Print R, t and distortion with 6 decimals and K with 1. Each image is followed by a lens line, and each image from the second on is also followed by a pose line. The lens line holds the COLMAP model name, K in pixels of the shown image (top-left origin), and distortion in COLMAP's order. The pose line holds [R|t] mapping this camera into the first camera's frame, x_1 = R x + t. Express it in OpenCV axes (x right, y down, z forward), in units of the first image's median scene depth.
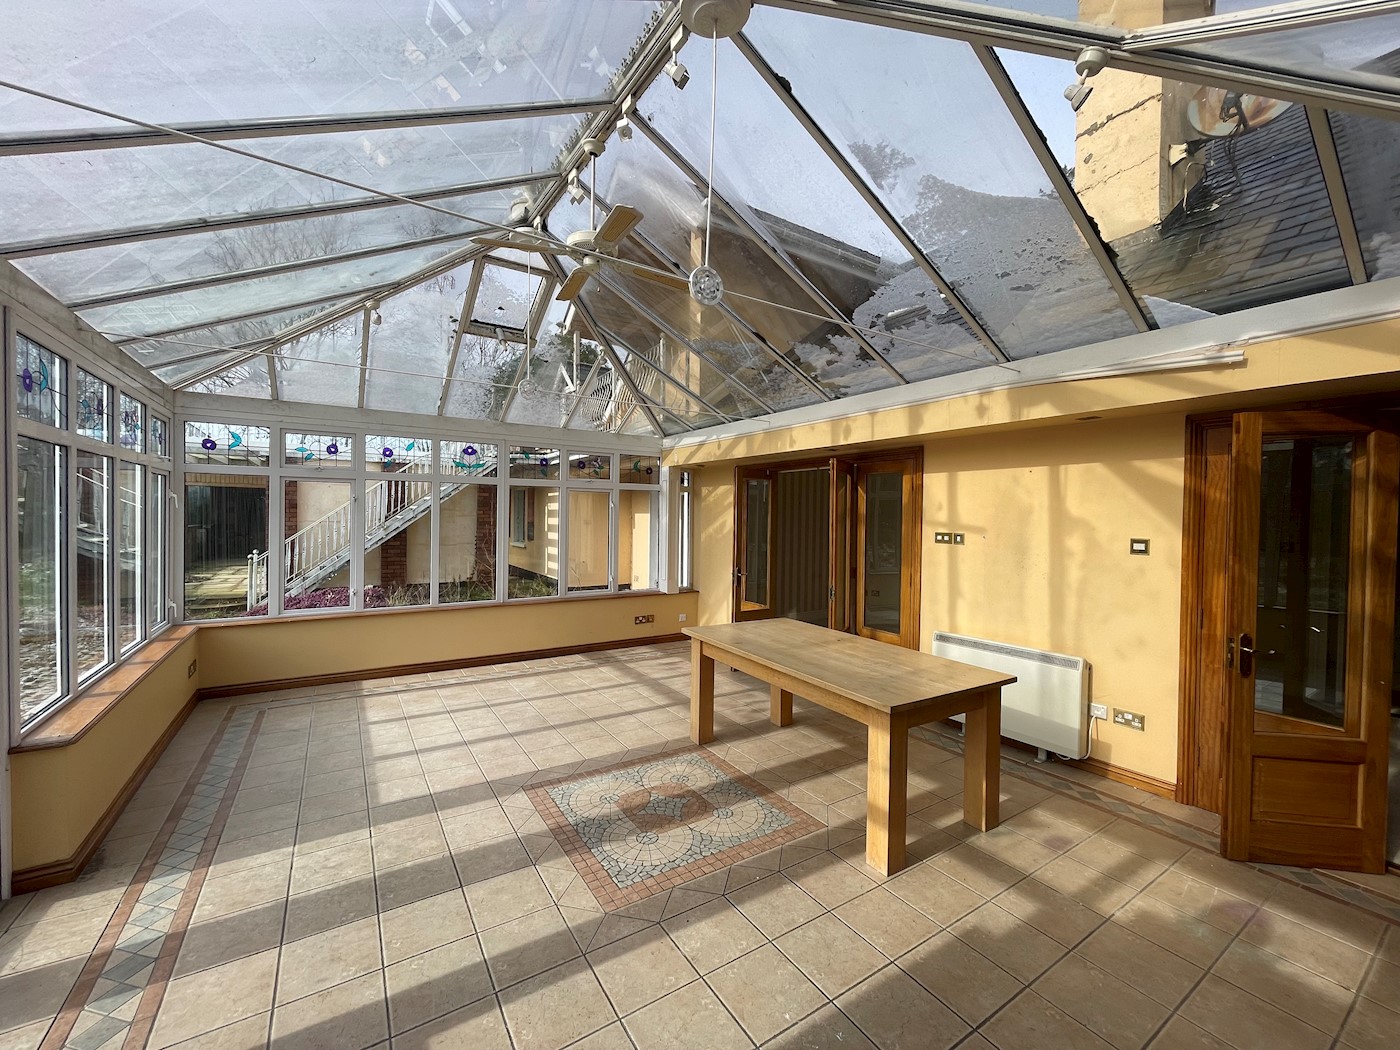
lens RADIAL K [[562.8, 0, 695.1], [0, 562.8, 530.4], [0, 0, 1]] dist [-0.000413, -0.000313]
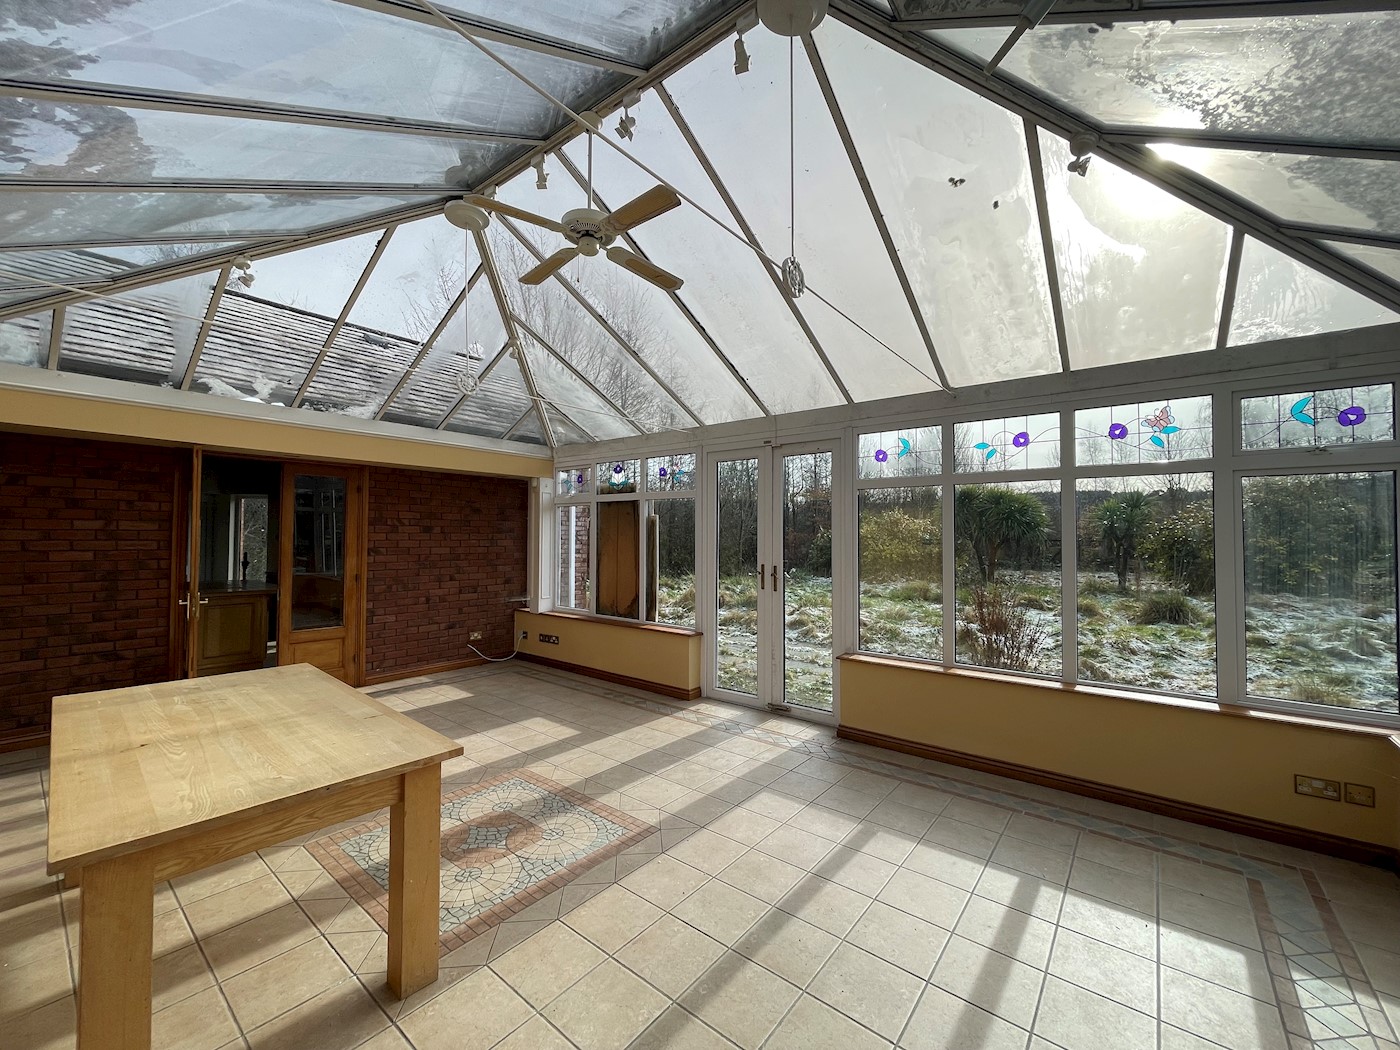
lens RADIAL K [[562.8, 0, 693.5], [0, 562.8, 524.7], [0, 0, 1]] dist [-0.000413, -0.000313]
pose [[-0.949495, -0.026711, -0.312643, -0.062676], [-0.027049, 0.999629, -0.003256, -0.021241], [0.312614, 0.005365, -0.949865, 1.713394]]
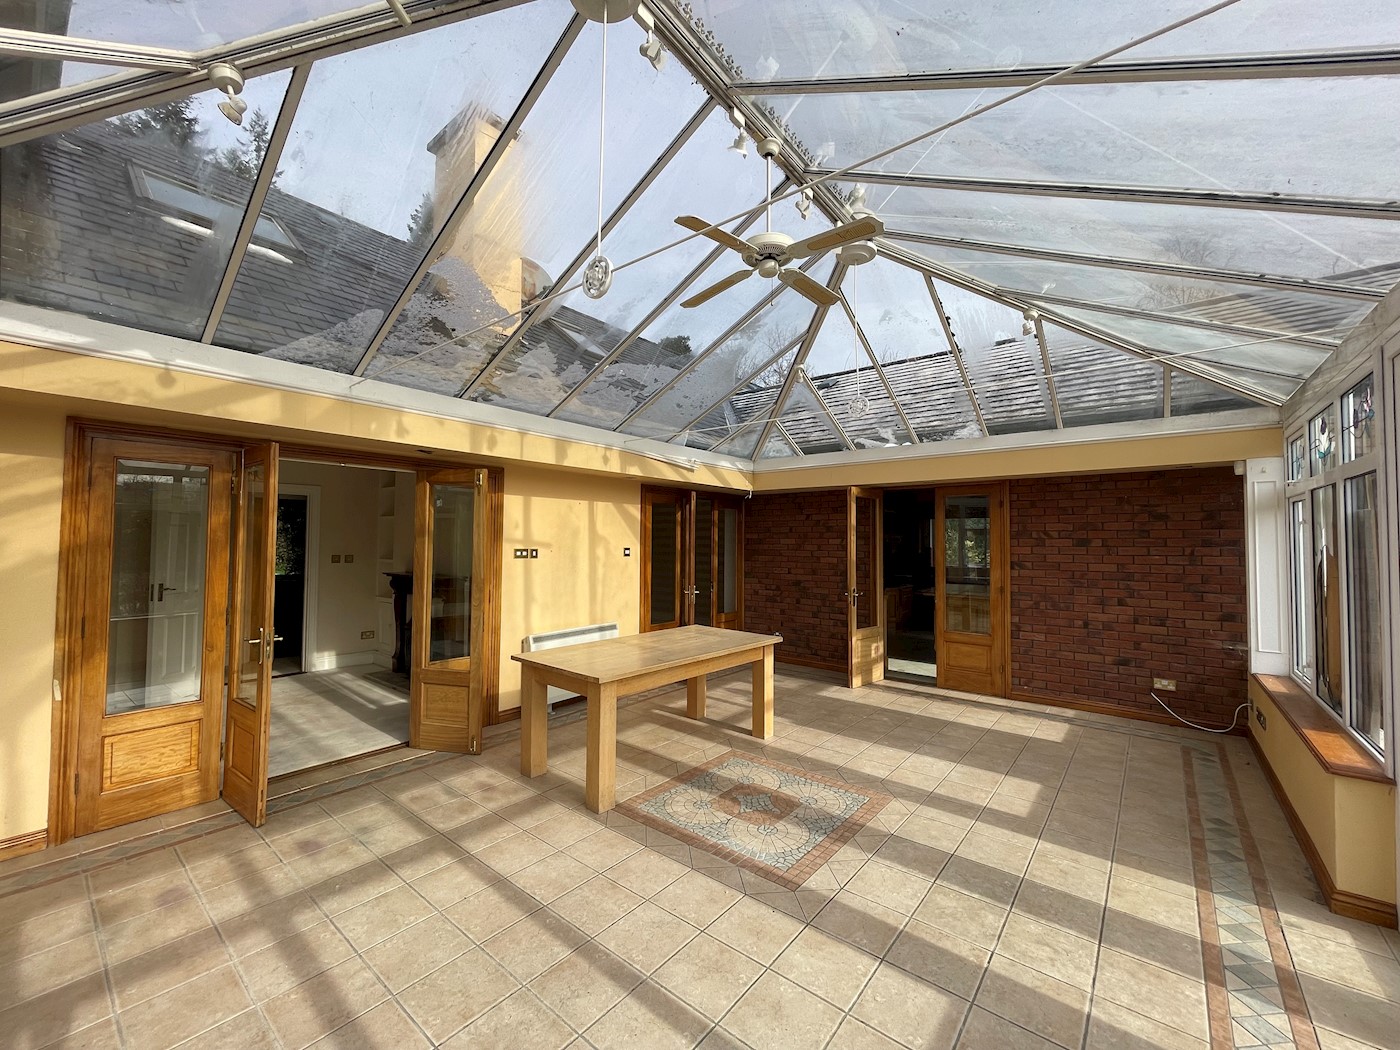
lens RADIAL K [[562.8, 0, 699.9], [0, 562.8, 527.2], [0, 0, 1]] dist [-0.000413, -0.000313]
pose [[-0.314674, 0.009588, 0.949151, -0.921538], [0.012593, 0.999903, -0.005926, -0.034264], [-0.949116, 0.010088, -0.314764, 1.252954]]
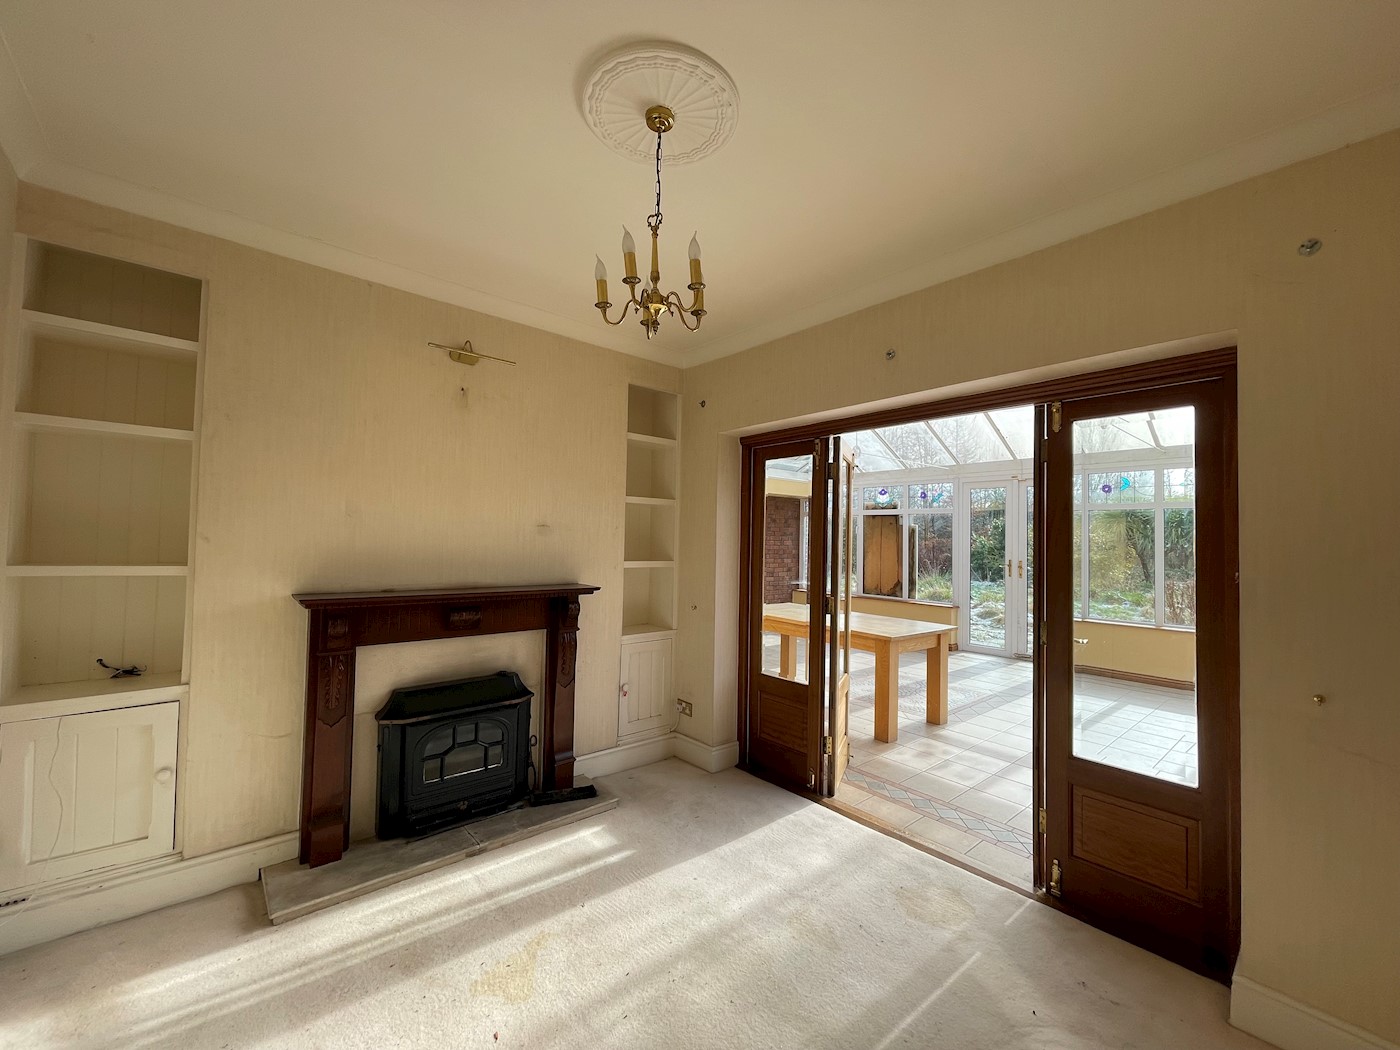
lens RADIAL K [[562.8, 0, 694.4], [0, 562.8, 524.1], [0, 0, 1]] dist [-0.000413, -0.000313]
pose [[-0.989979, -0.039953, -0.135443, 0.743072], [-0.039427, 0.999201, -0.006565, -0.003858], [0.135597, -0.001159, -0.990763, 2.315220]]
